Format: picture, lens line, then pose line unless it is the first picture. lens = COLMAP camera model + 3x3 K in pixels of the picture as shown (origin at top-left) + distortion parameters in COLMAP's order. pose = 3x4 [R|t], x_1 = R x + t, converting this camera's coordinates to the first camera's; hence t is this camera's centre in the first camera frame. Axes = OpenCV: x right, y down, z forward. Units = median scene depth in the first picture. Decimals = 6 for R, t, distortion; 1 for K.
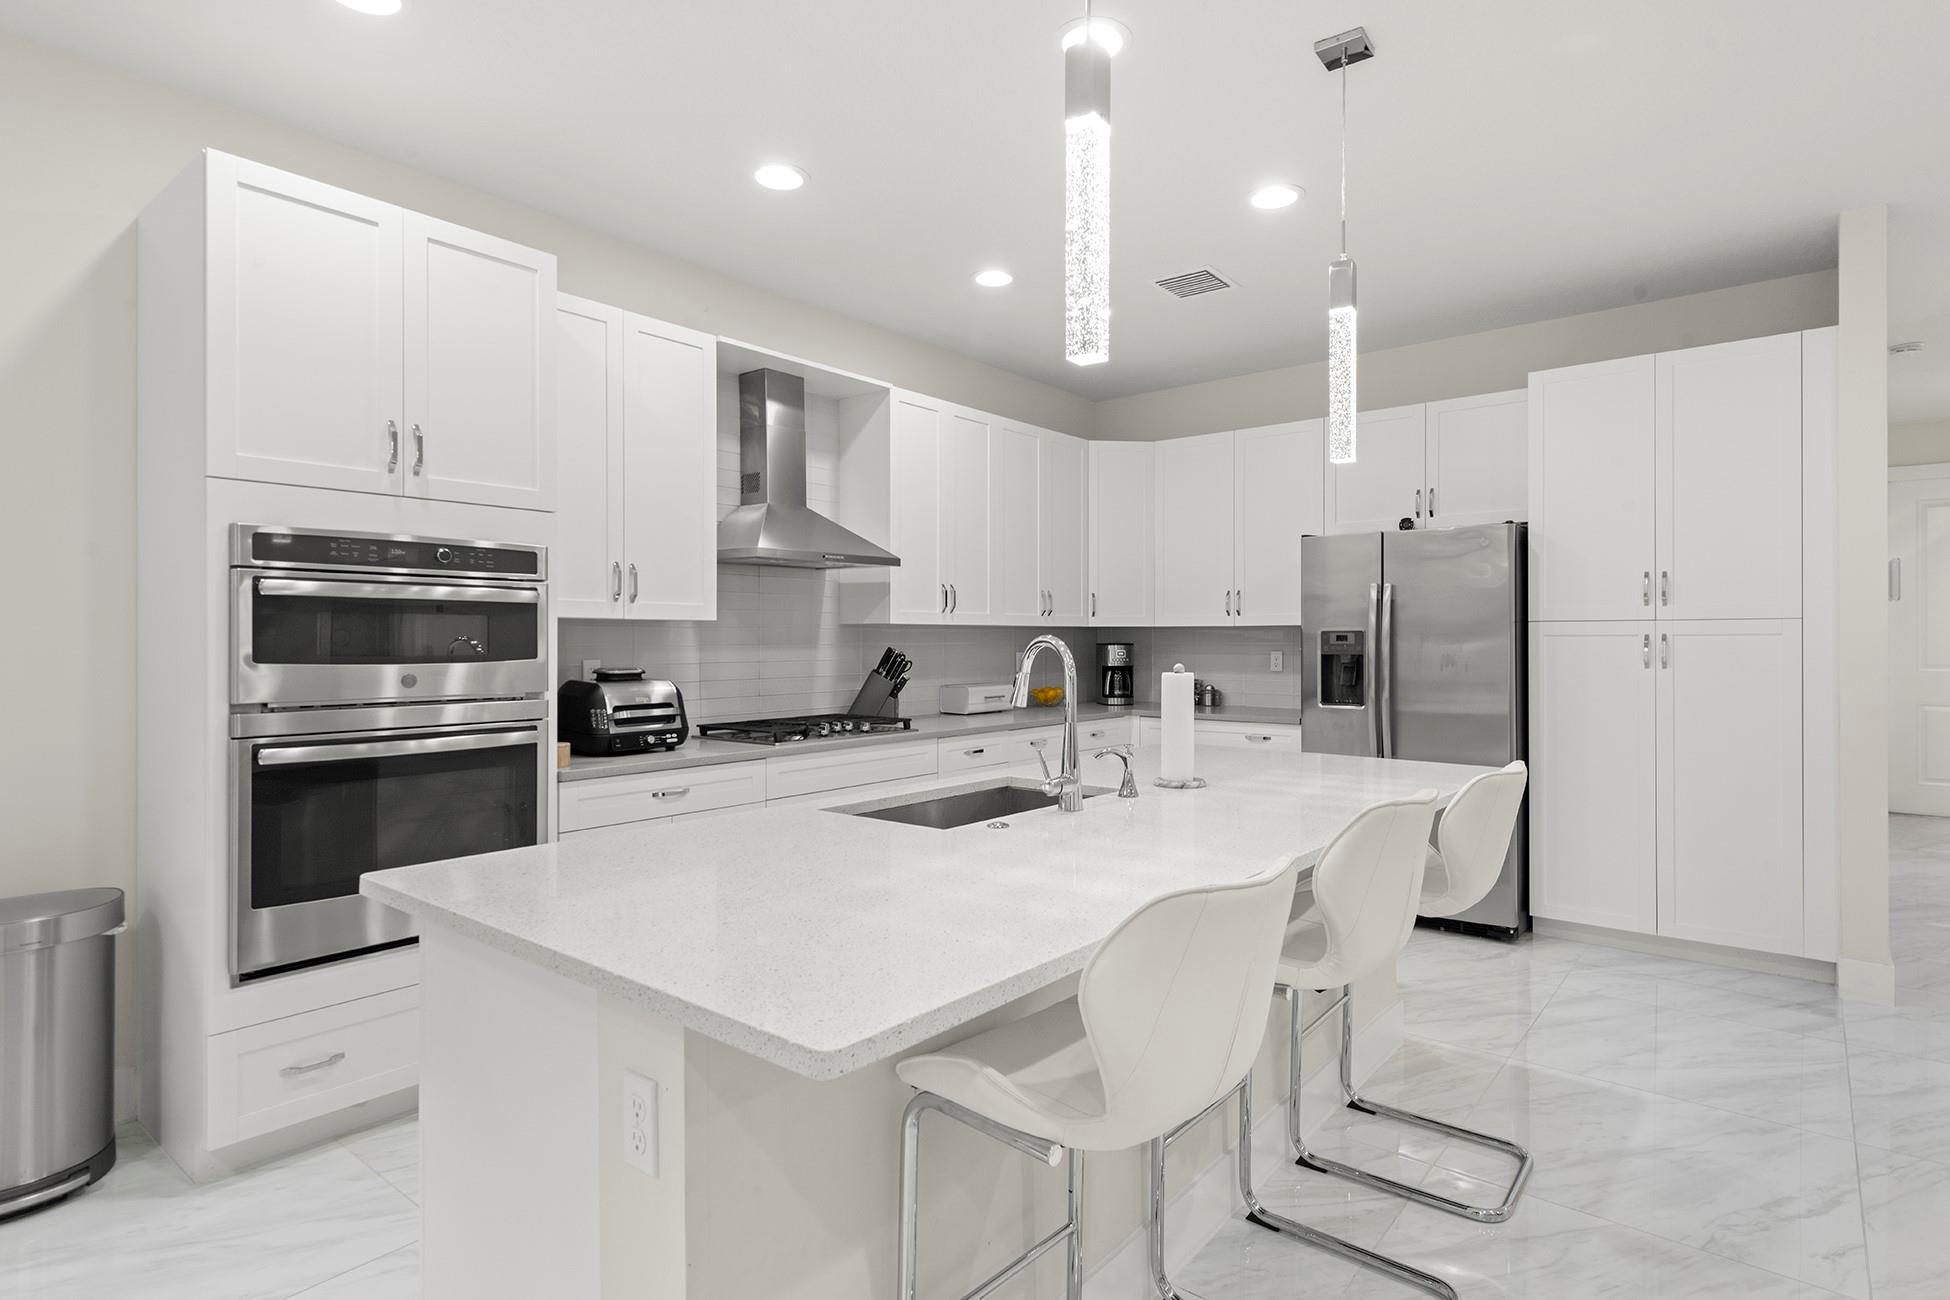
lens RADIAL K [[996.5, 0, 1006.1], [0, 996.5, 645.0], [0, 0, 1]] dist [-0.000156, -0.000440]
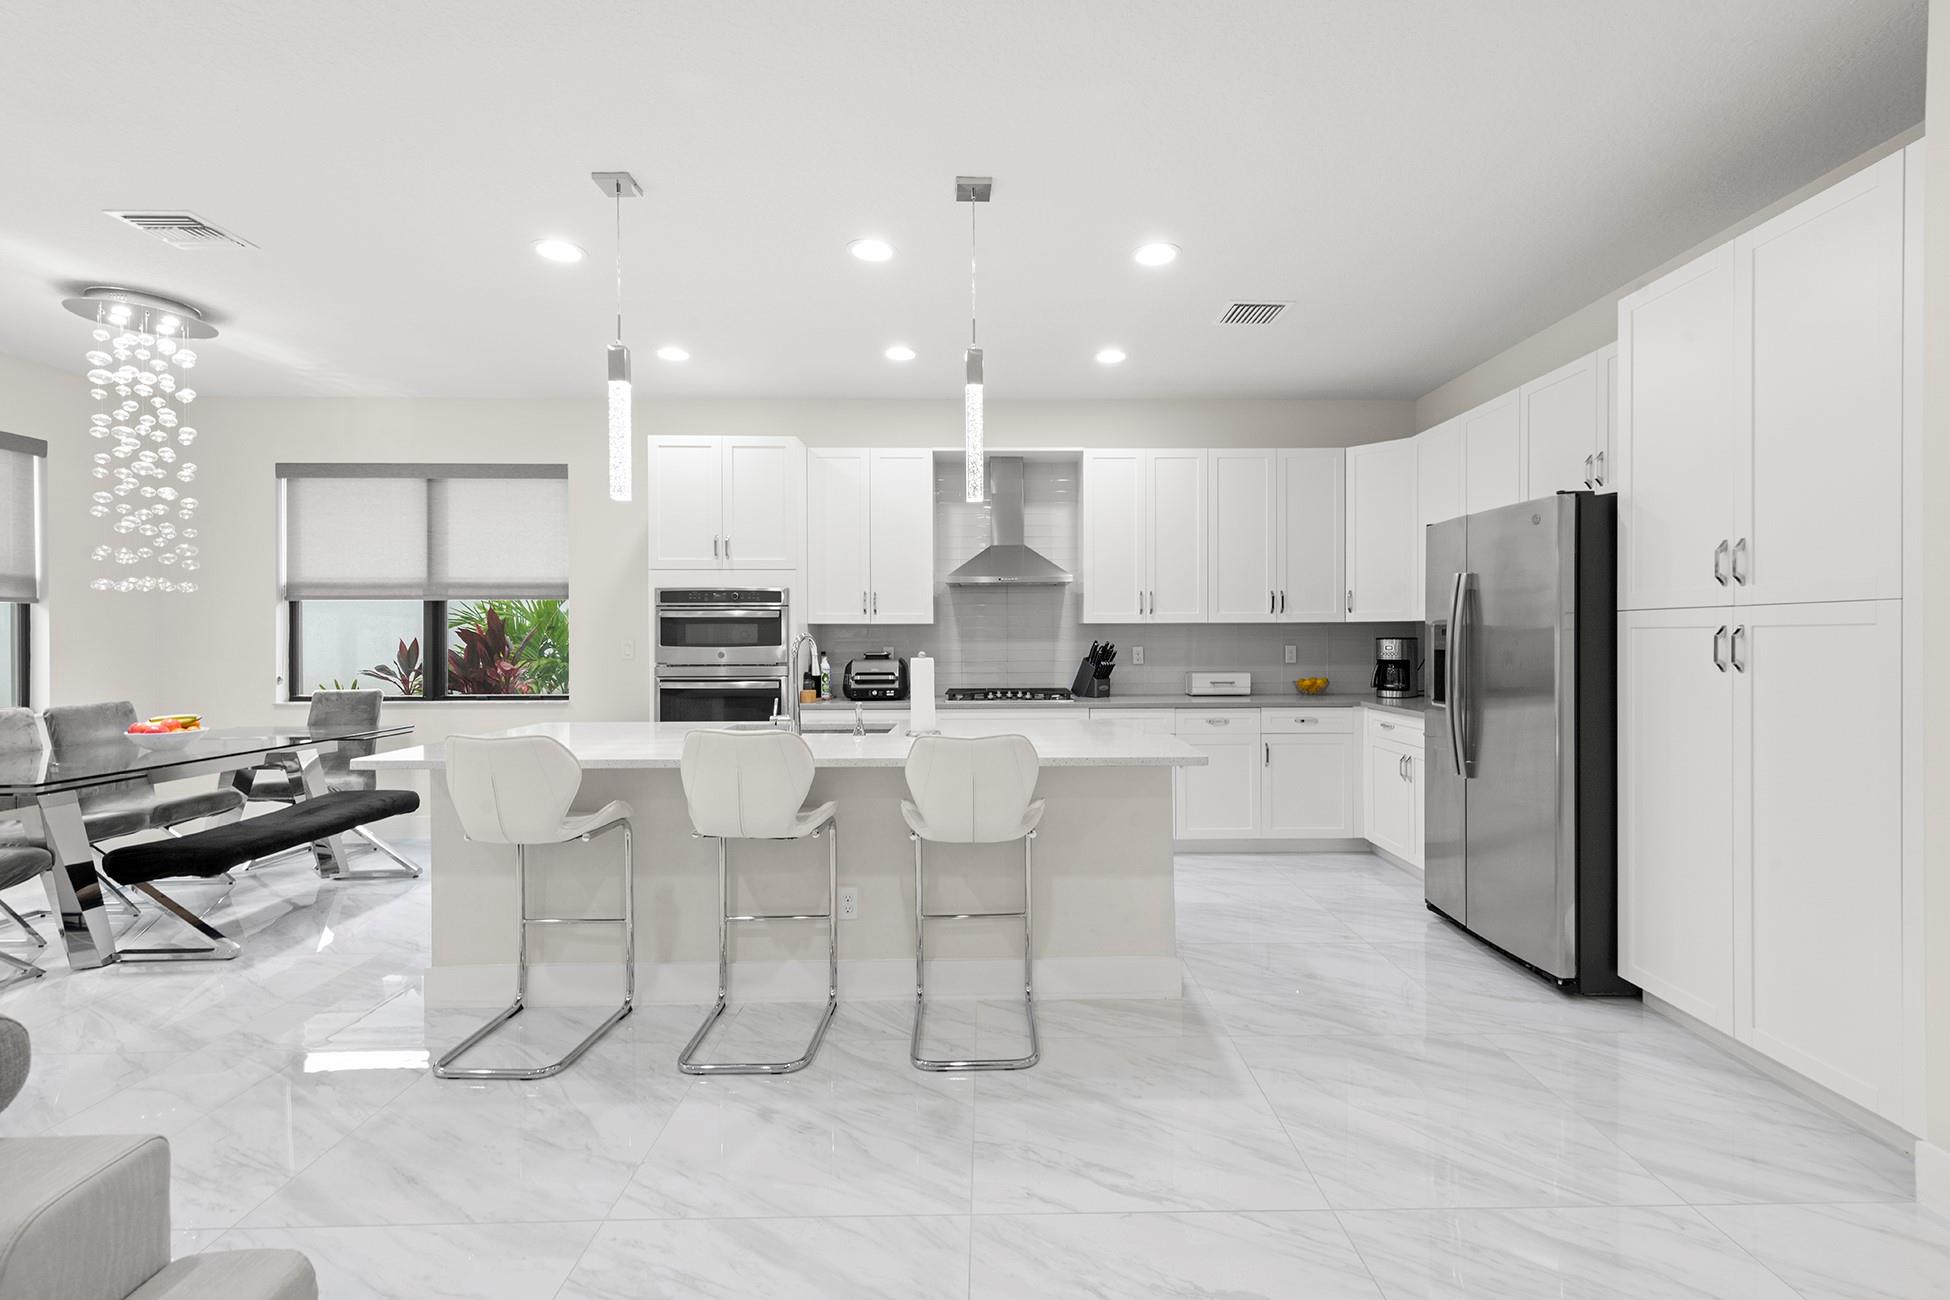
lens RADIAL K [[845.6, 0, 1009.0], [0, 845.6, 640.0], [0, 0, 1]] dist [0.007113, -0.000377]
pose [[0.645844, 0.002448, -0.763465, 0.954792], [-0.001399, 0.999997, 0.002023, -0.000948], [0.763468, -0.000239, 0.645846, 0.234645]]
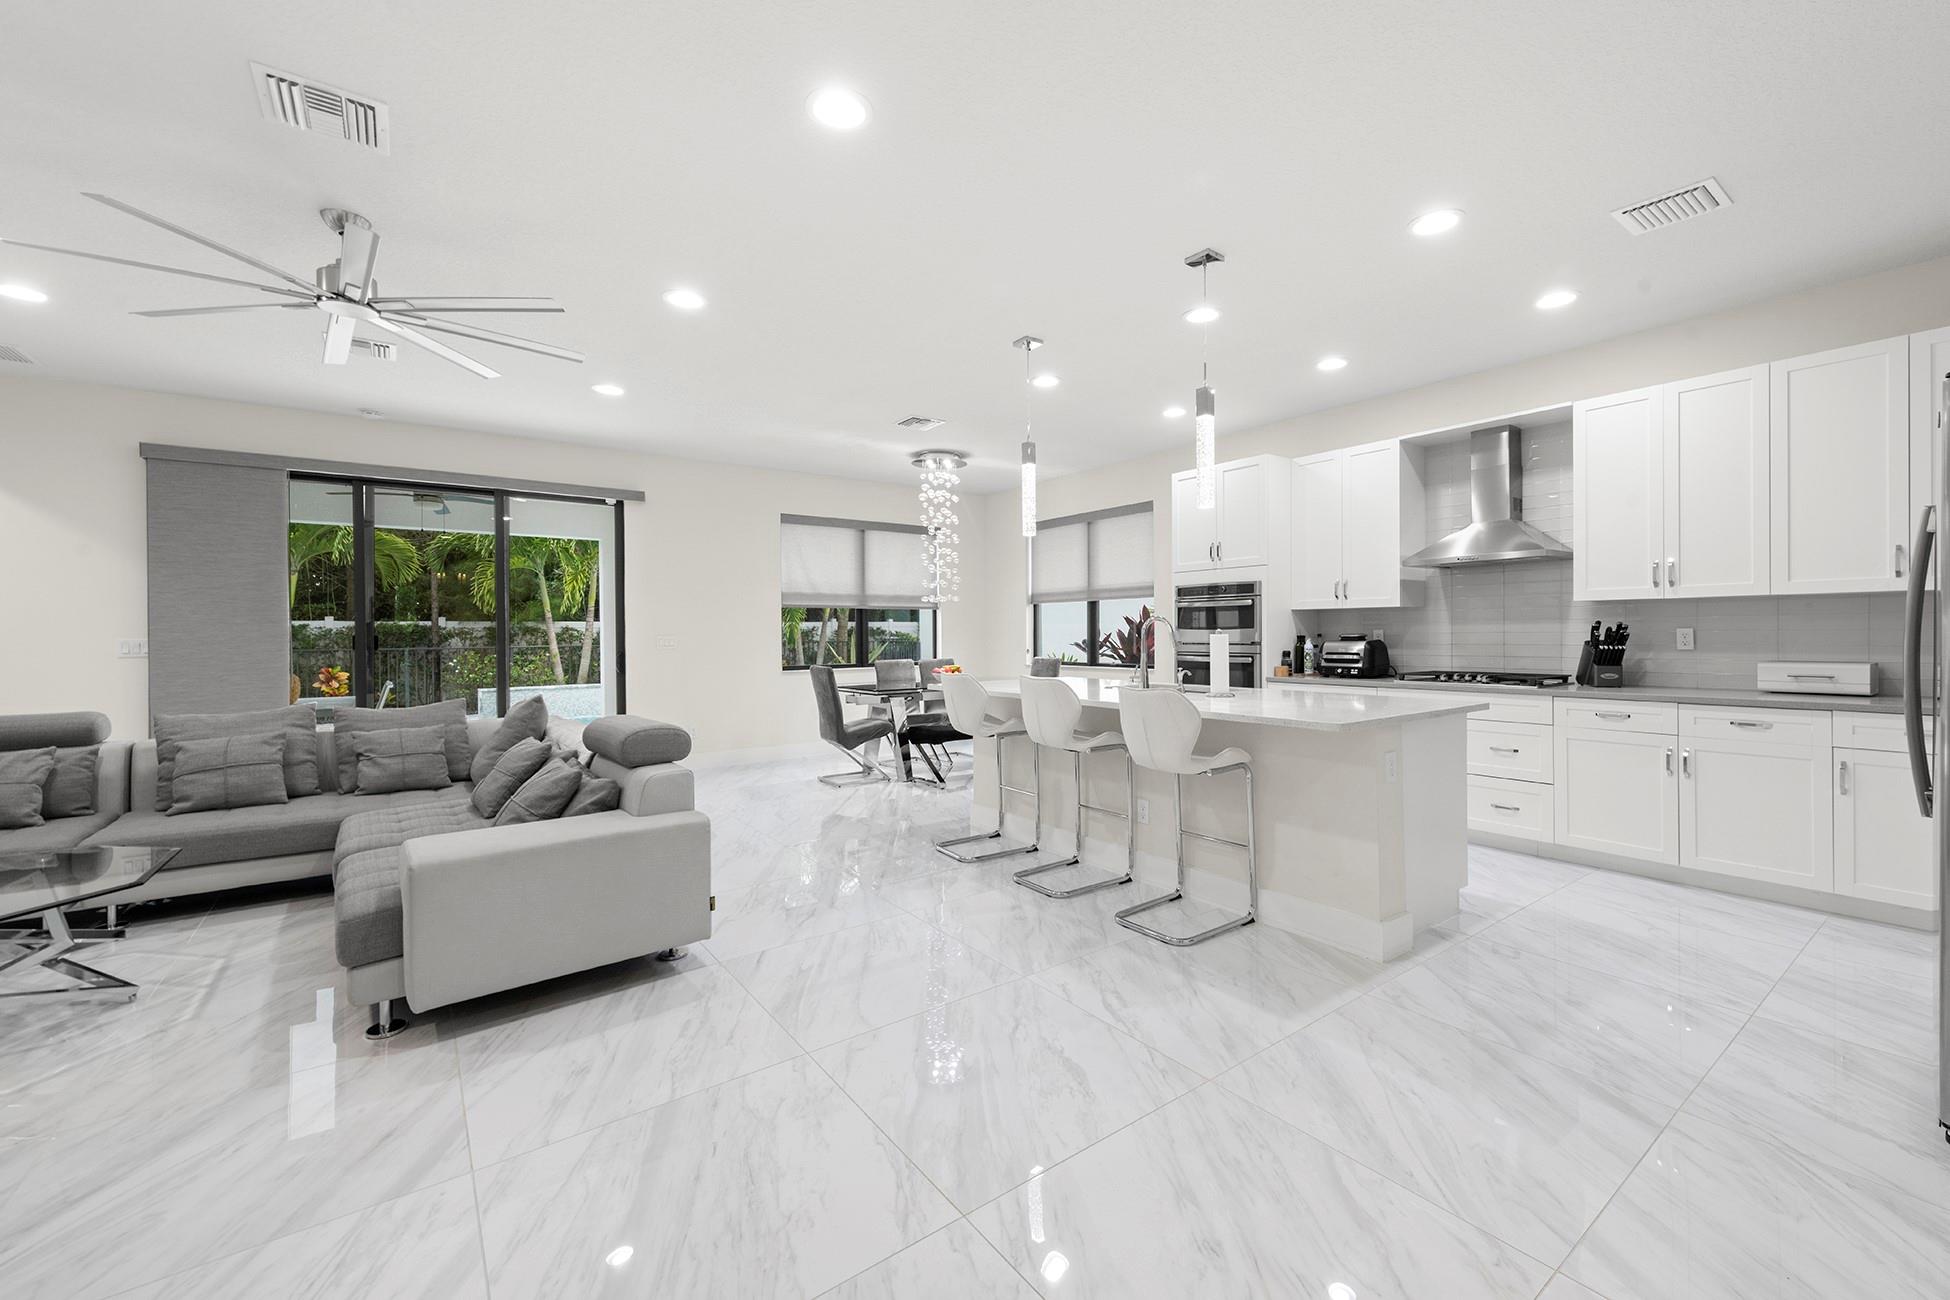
lens RADIAL K [[787.1, 0, 1004.2], [0, 787.1, 638.9], [0, 0, 1]] dist [-0.000991, -0.000031]
pose [[-0.240000, 0.009689, -0.970725, 1.319734], [0.003153, 0.999953, 0.009202, 0.017836], [0.970768, -0.000852, -0.240019, 0.763029]]
